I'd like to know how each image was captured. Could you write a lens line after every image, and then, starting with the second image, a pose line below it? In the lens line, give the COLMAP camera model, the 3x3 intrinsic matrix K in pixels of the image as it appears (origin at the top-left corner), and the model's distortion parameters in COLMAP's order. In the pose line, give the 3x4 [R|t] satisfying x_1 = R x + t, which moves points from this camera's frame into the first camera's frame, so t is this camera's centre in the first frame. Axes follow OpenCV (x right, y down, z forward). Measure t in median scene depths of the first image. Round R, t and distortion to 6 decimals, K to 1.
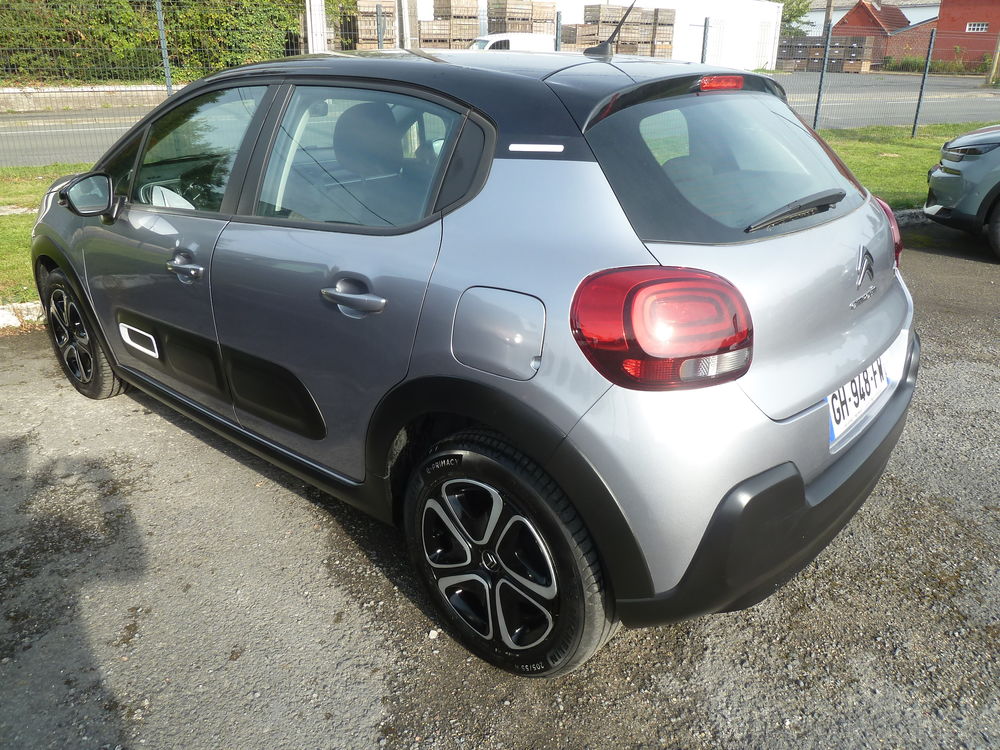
lens RADIAL K [[751.4, 0, 500.0], [0, 751.4, 375.0], [0, 0, 1]] dist [-0.061353, 0.003293]
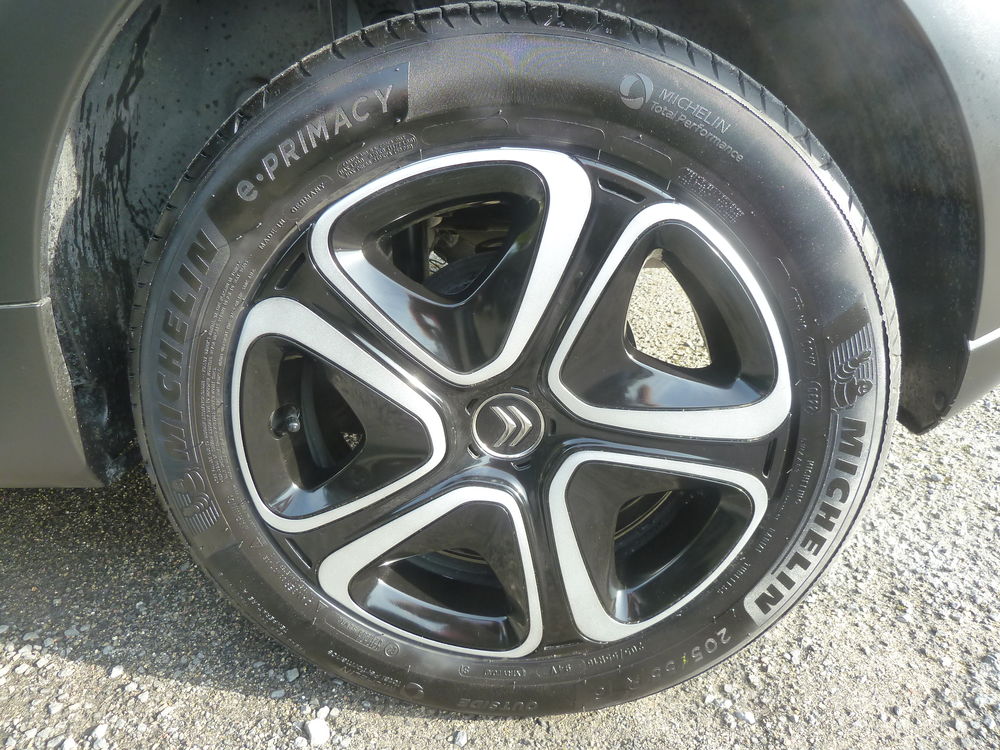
lens RADIAL K [[751.4, 0, 500.0], [0, 751.4, 375.0], [0, 0, 1]] dist [-0.061353, 0.003293]
pose [[0.760927, -0.239822, 0.602889, -0.212886], [0.239107, 0.967435, 0.083049, 0.196636], [-0.603173, 0.080960, 0.793490, 0.727769]]
